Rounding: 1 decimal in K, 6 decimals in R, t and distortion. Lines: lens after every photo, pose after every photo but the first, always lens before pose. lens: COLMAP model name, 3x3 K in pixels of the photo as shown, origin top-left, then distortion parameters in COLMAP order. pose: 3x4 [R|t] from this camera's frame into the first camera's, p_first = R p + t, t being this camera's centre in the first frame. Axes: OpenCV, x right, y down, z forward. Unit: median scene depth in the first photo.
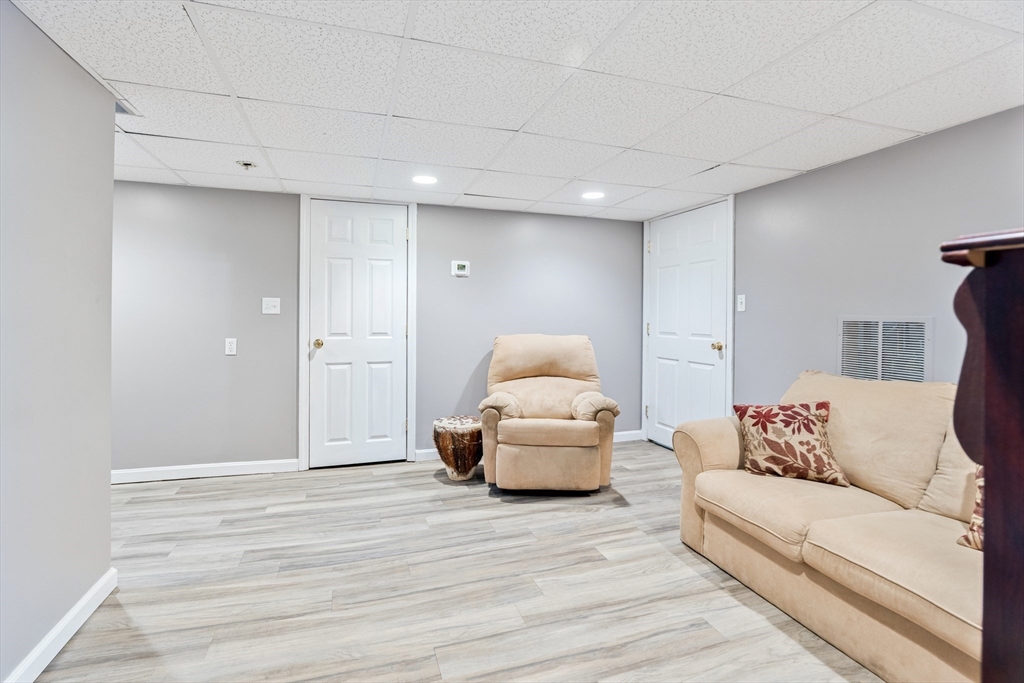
lens RADIAL K [[468.1, 0, 491.4], [0, 468.1, 316.1], [0, 0, 1]] dist [-0.014177, 0.000721]
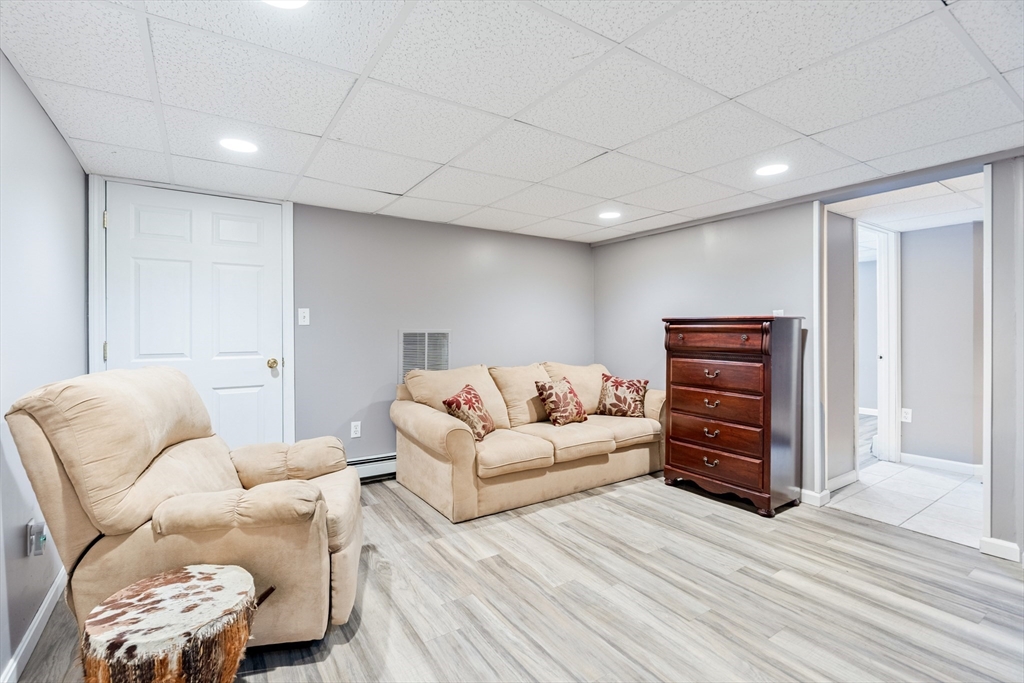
lens RADIAL K [[468.1, 0, 509.8], [0, 468.1, 333.5], [0, 0, 1]] dist [-0.014177, 0.000721]
pose [[-0.285151, -0.012266, 0.958404, -0.842835], [0.002500, 0.999905, 0.013541, -0.007749], [-0.958479, 0.006258, -0.285093, 1.356585]]
